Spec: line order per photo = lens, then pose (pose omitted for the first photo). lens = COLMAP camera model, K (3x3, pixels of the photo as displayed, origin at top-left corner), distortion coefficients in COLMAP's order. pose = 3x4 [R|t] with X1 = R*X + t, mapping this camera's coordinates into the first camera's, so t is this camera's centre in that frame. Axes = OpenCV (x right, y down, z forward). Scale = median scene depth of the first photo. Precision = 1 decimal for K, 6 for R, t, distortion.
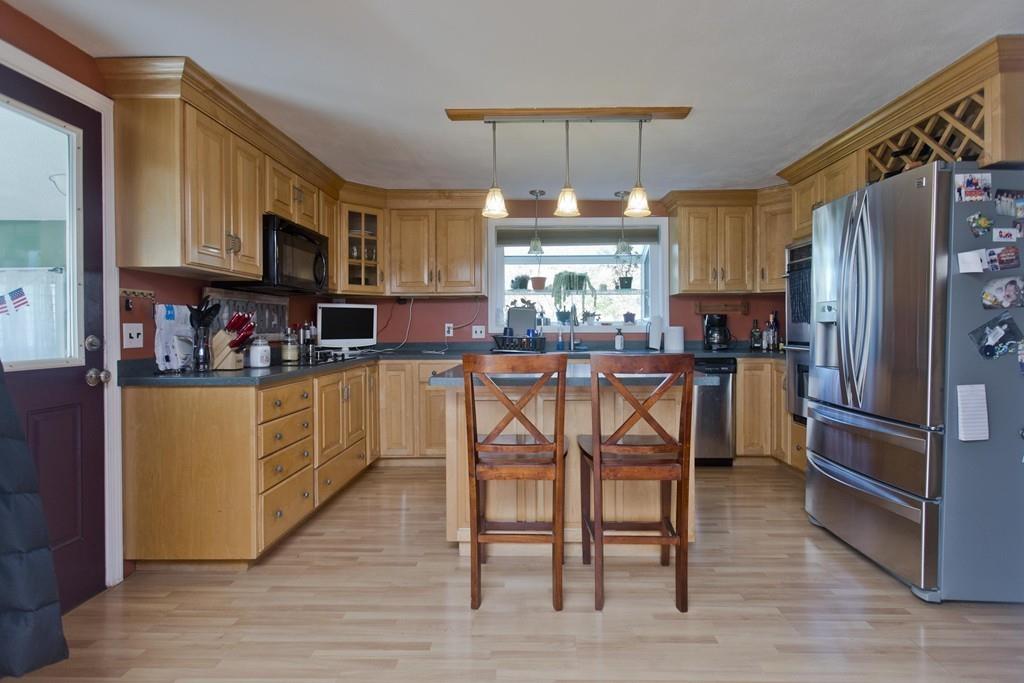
lens RADIAL K [[531.8, 0, 516.1], [0, 531.8, 326.0], [0, 0, 1]] dist [-0.006388, 0.001546]
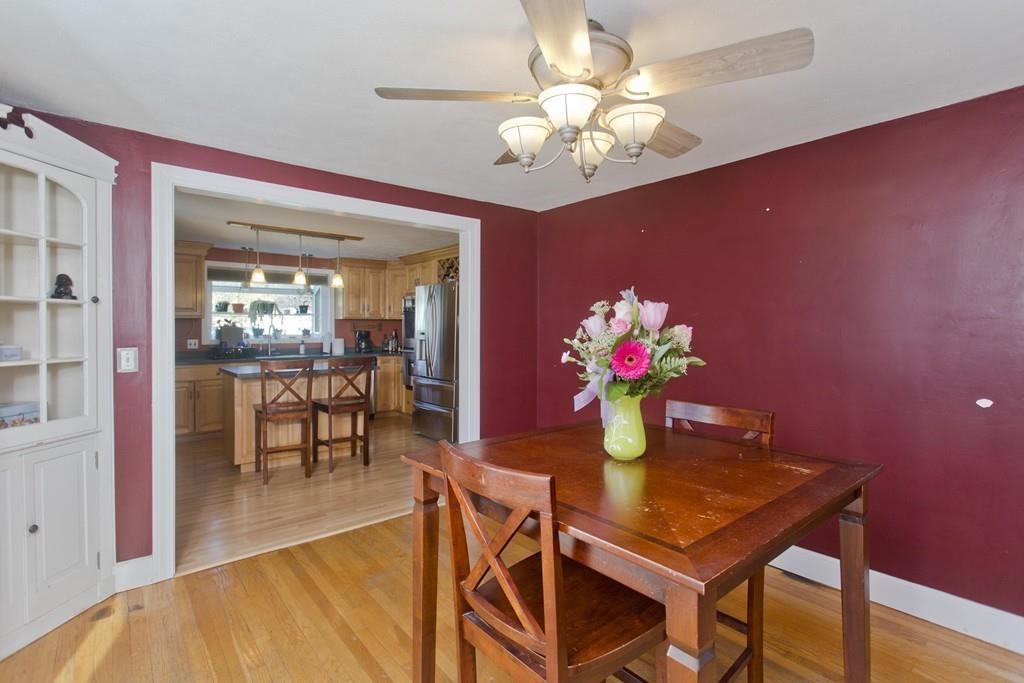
lens RADIAL K [[486.3, 0, 512.9], [0, 486.3, 326.6], [0, 0, 1]] dist [-0.004219, 0.003328]
pose [[0.756604, 0.004267, 0.653859, -0.273277], [-0.004193, 0.999990, -0.001674, -0.036278], [-0.653859, -0.001475, 0.756615, -0.475589]]
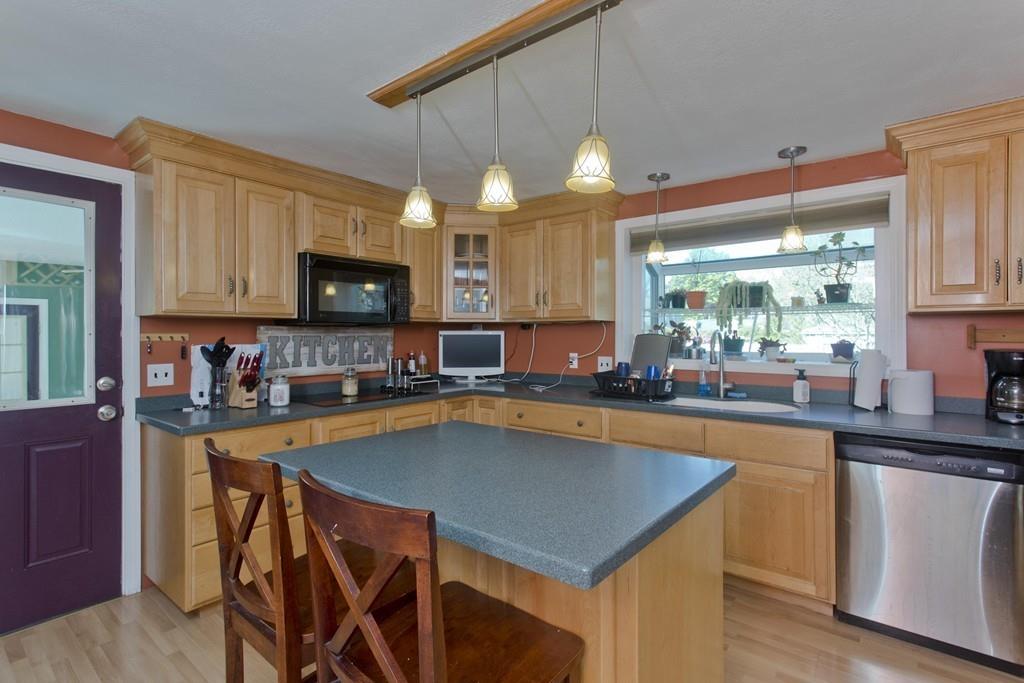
lens RADIAL K [[486.3, 0, 511.9], [0, 486.3, 331.9], [0, 0, 1]] dist [-0.004219, 0.003328]
pose [[0.794185, 0.001748, -0.607673, 0.279318], [0.000244, 0.999995, 0.003196, -0.042688], [0.607675, -0.002686, 0.794181, 0.348515]]
